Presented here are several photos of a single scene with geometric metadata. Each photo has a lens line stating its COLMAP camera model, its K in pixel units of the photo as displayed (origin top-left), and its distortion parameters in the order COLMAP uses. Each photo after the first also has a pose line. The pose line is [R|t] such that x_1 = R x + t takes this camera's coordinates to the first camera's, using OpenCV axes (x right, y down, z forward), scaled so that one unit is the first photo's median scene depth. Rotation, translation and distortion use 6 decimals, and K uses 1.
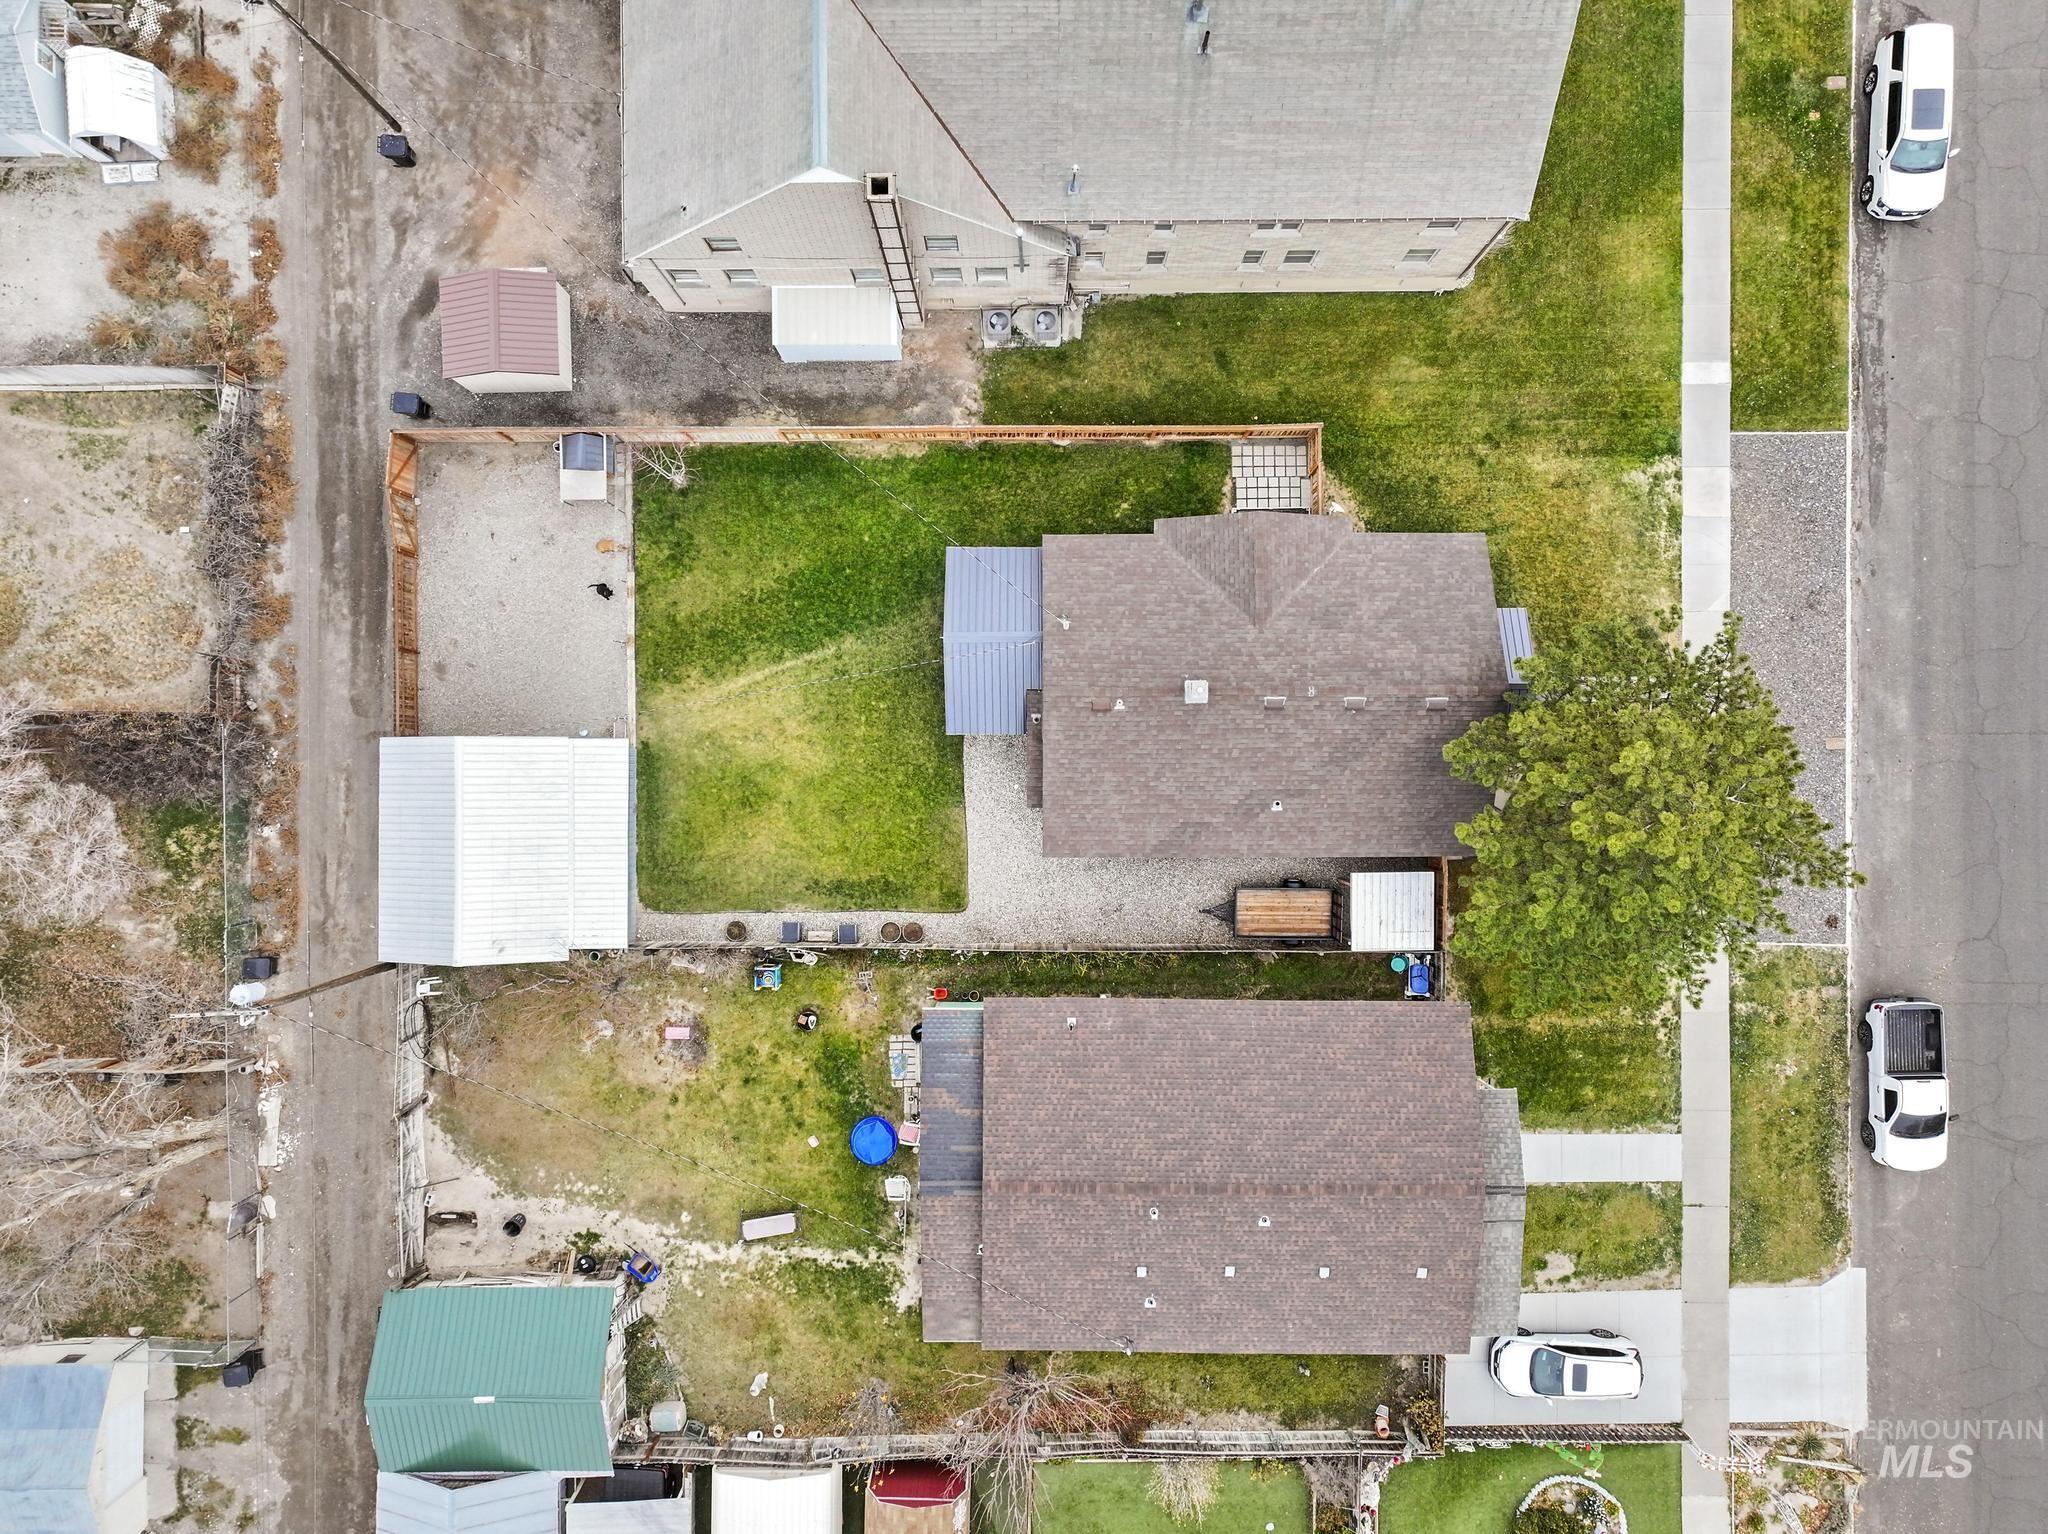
lens RADIAL K [[1465.2, 0, 1051.8], [0, 1465.2, 767.0], [0, 0, 1]] dist [0.012108, -0.002560]
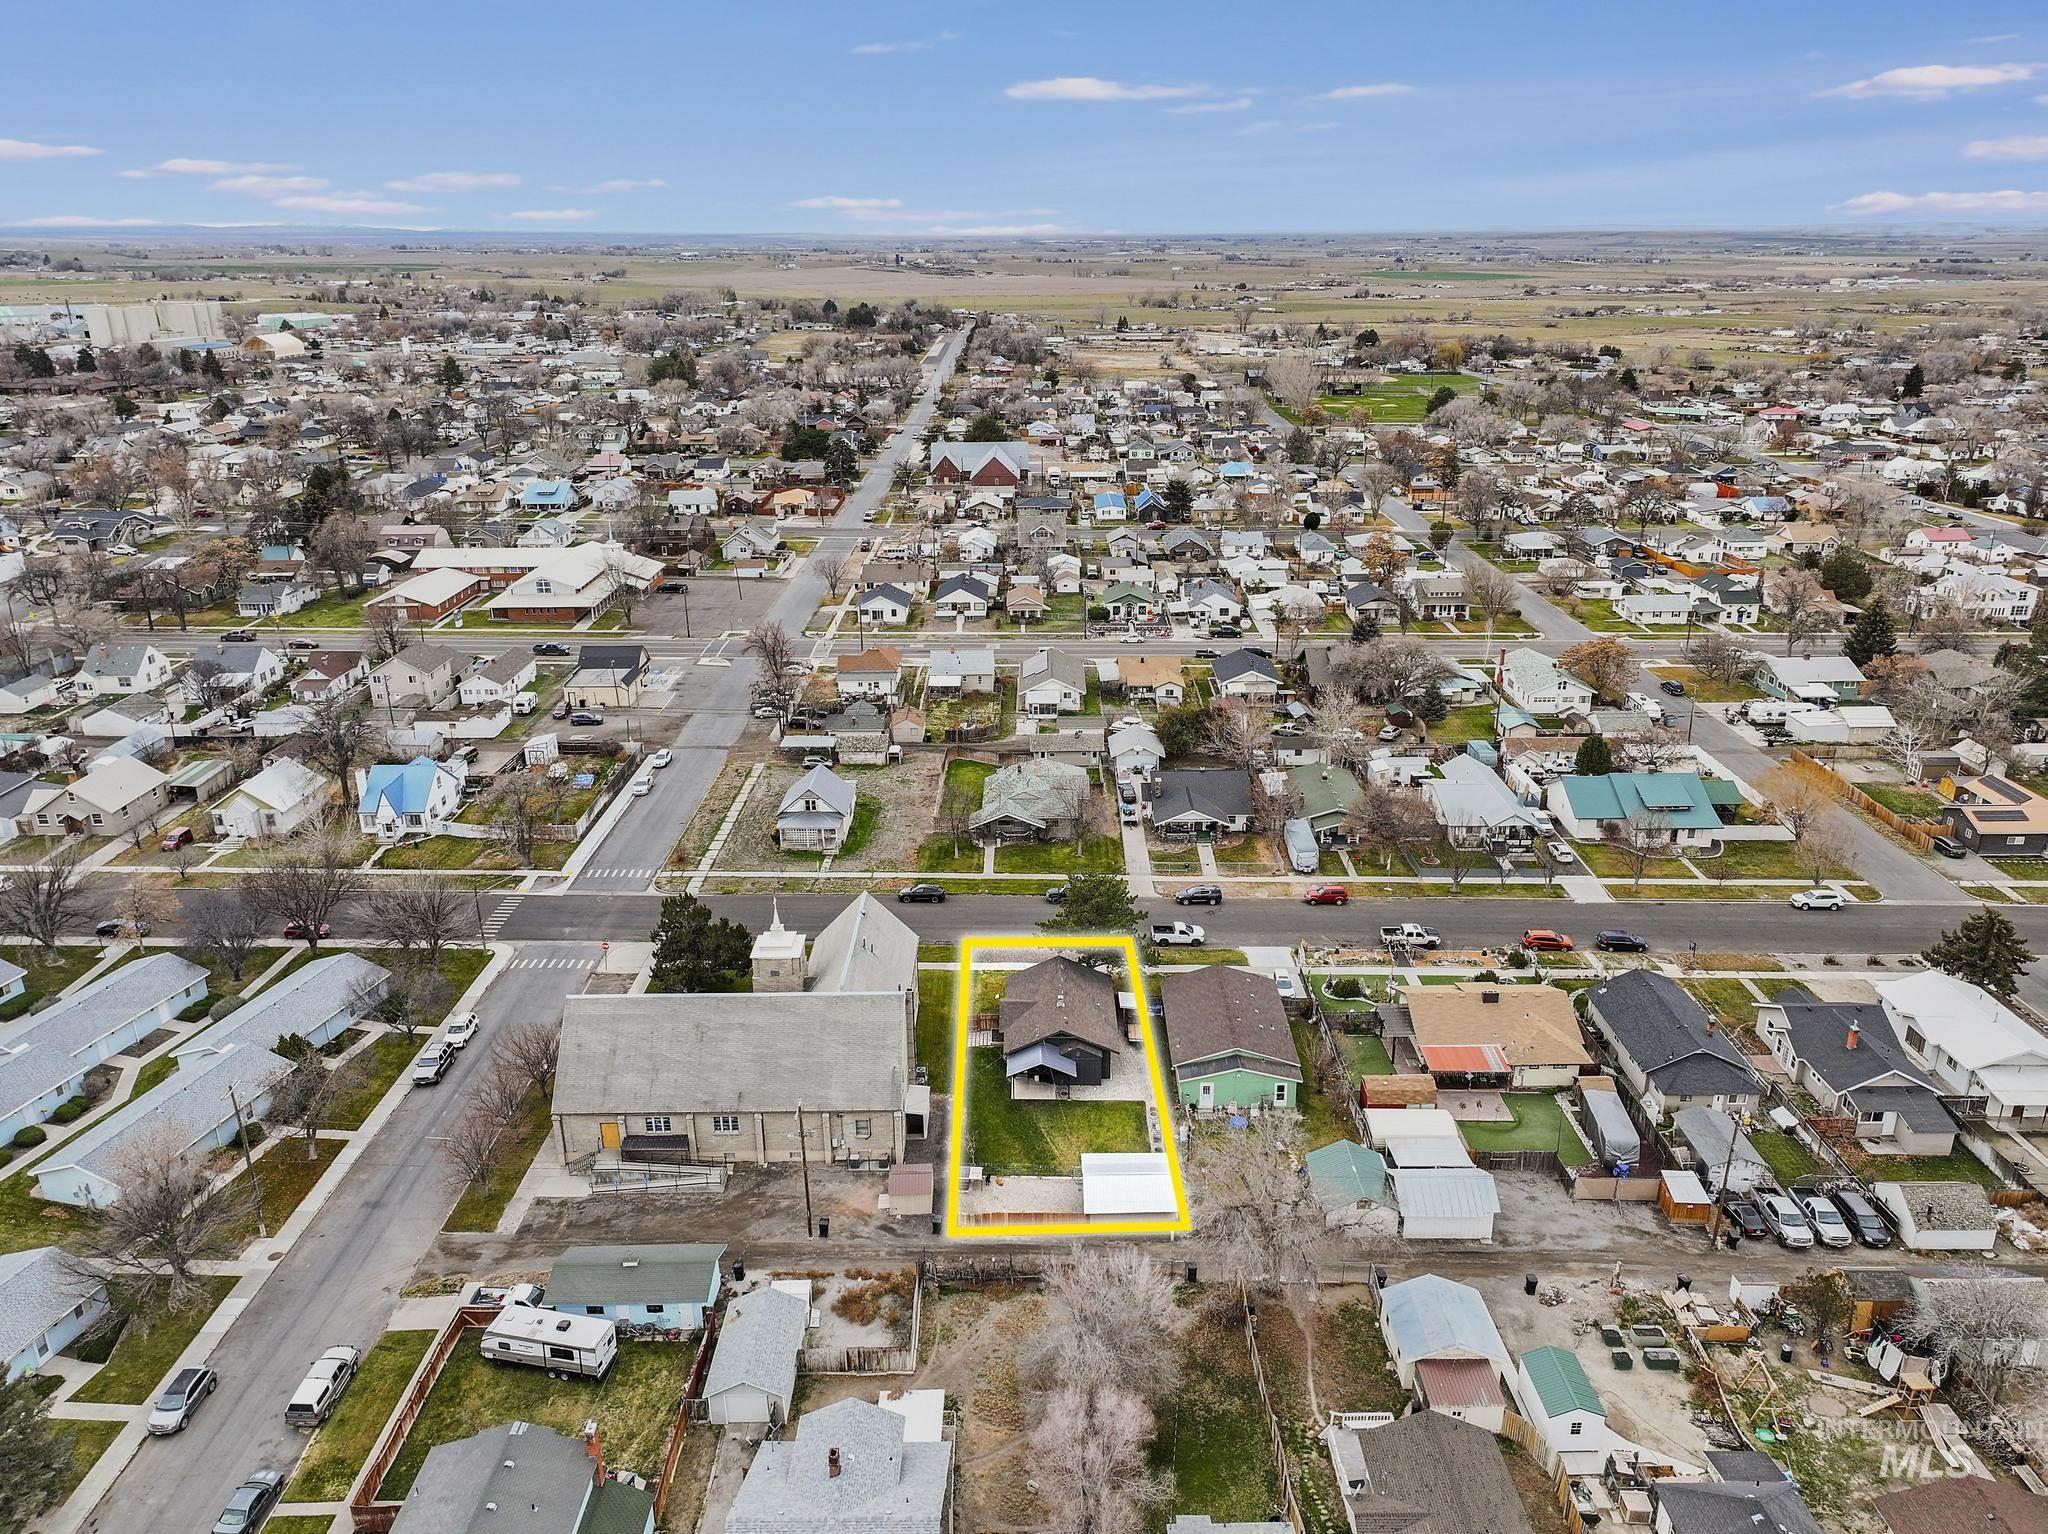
lens RADIAL K [[1465.2, 0, 1024.7], [0, 1465.2, 707.6], [0, 0, 1]] dist [0.012108, -0.002560]
pose [[0.007670, -0.303703, 0.952736, -2.318939], [0.999959, 0.006965, -0.005830, -0.102129], [-0.004865, 0.952741, 0.303744, -0.439952]]
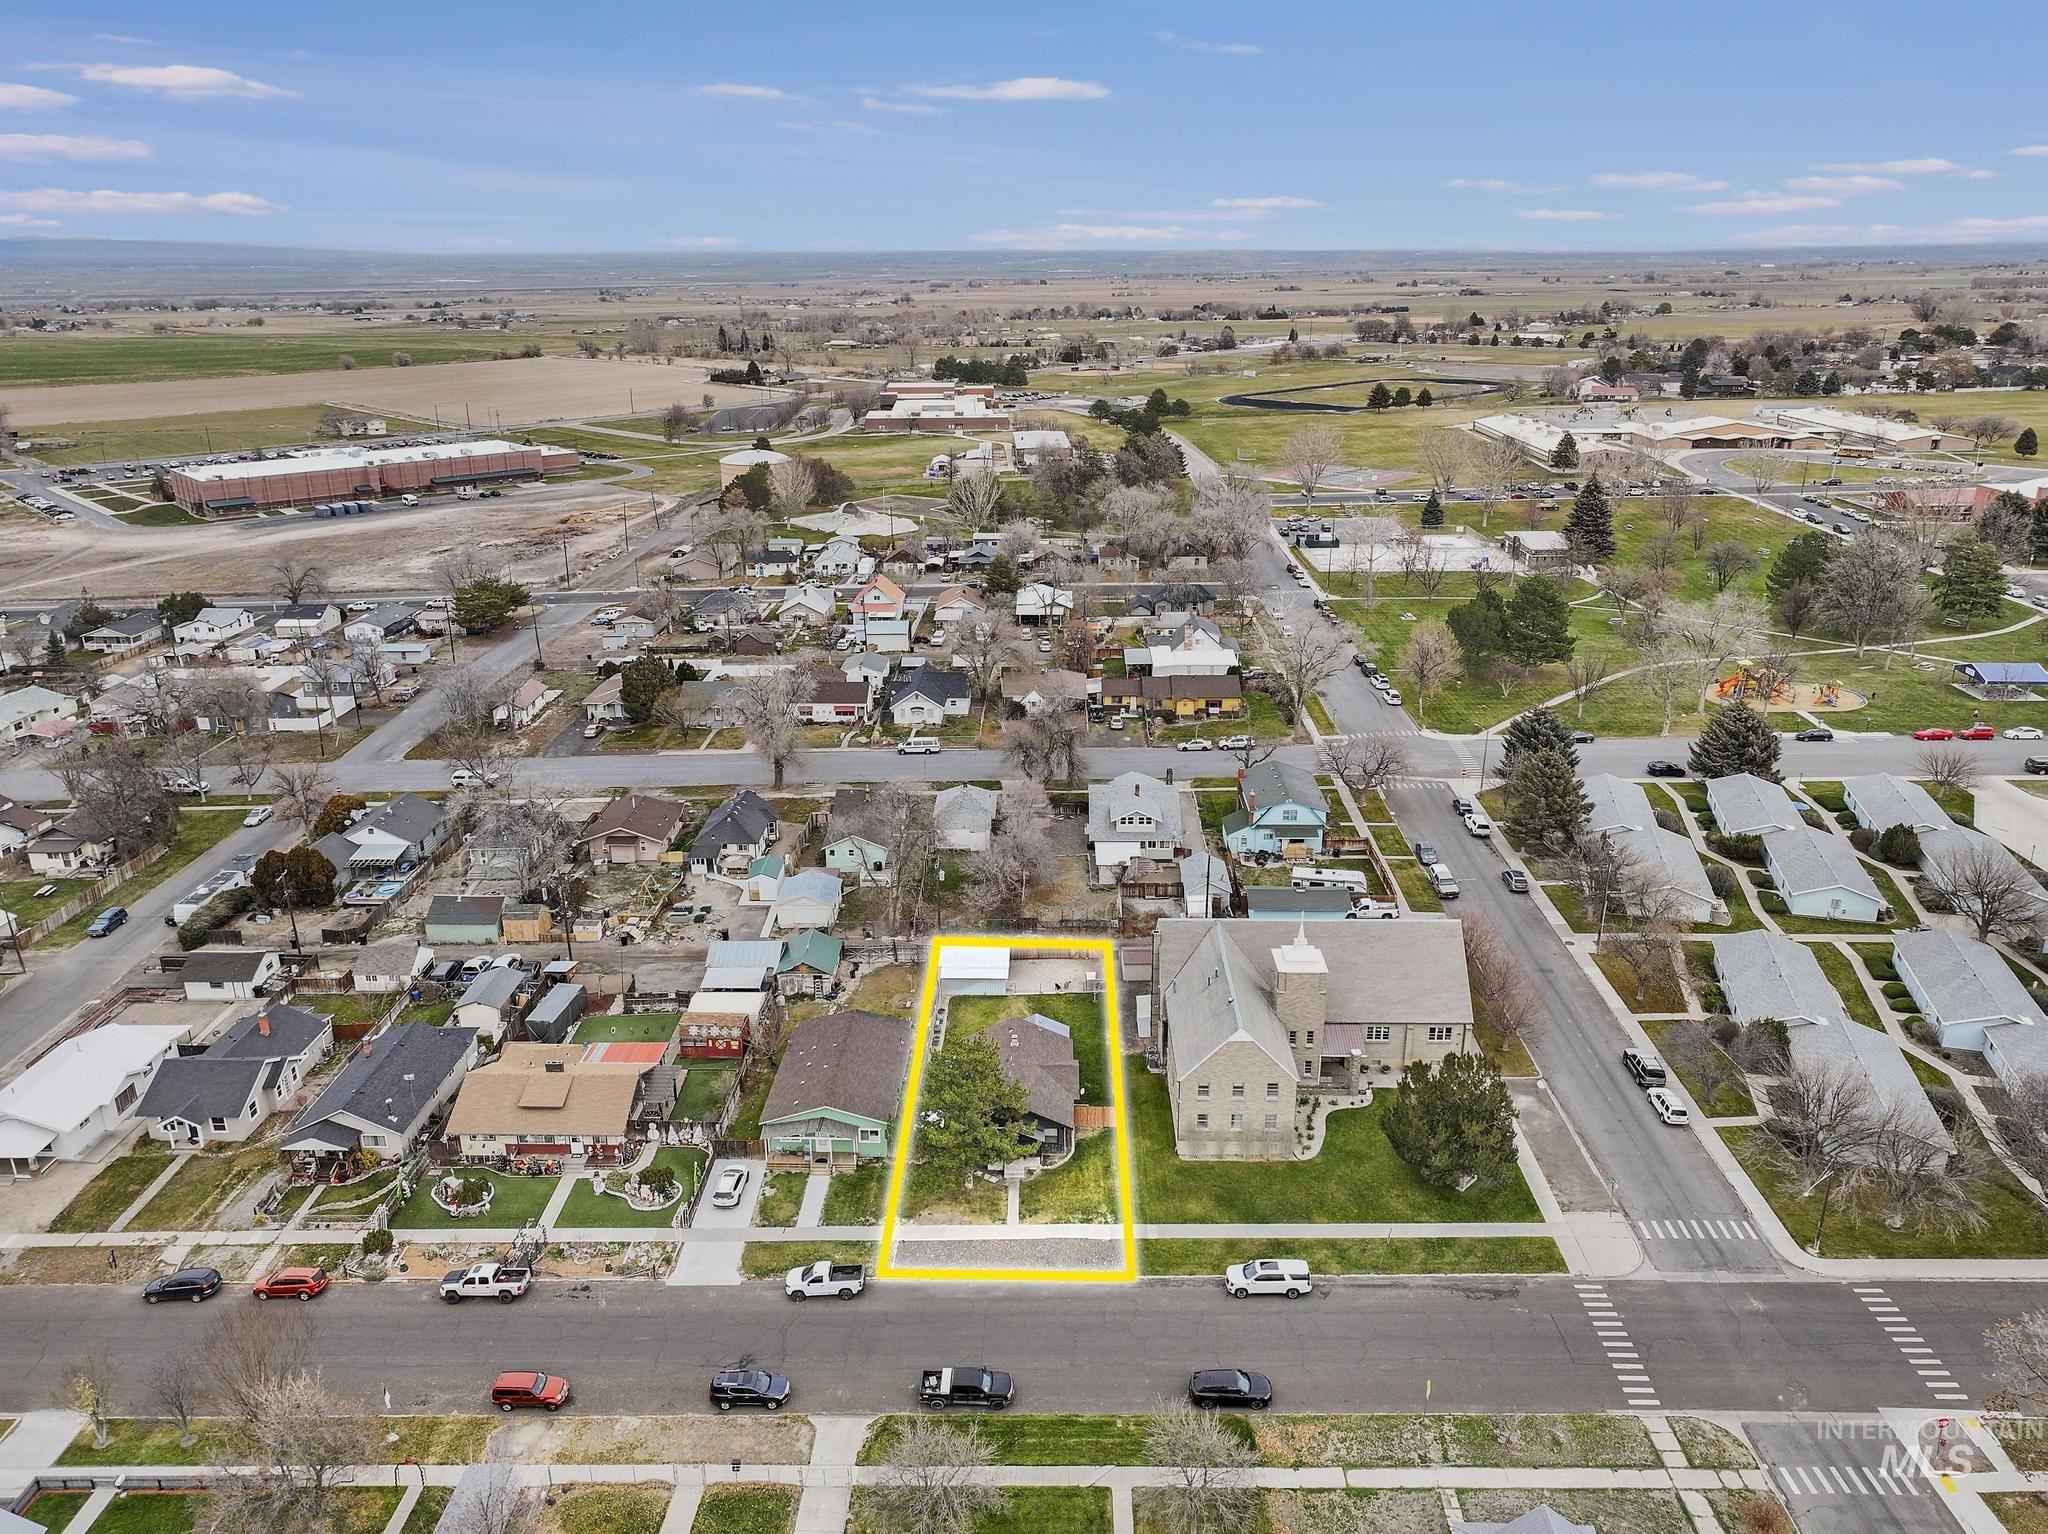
lens RADIAL K [[1465.2, 0, 1038.2], [0, 1465.2, 730.7], [0, 0, 1]] dist [0.012108, -0.002560]
pose [[-0.022375, 0.313474, -0.949333, 2.389294], [-0.999544, 0.012247, 0.027603, -0.168701], [0.020280, 0.949518, 0.313057, -0.443936]]
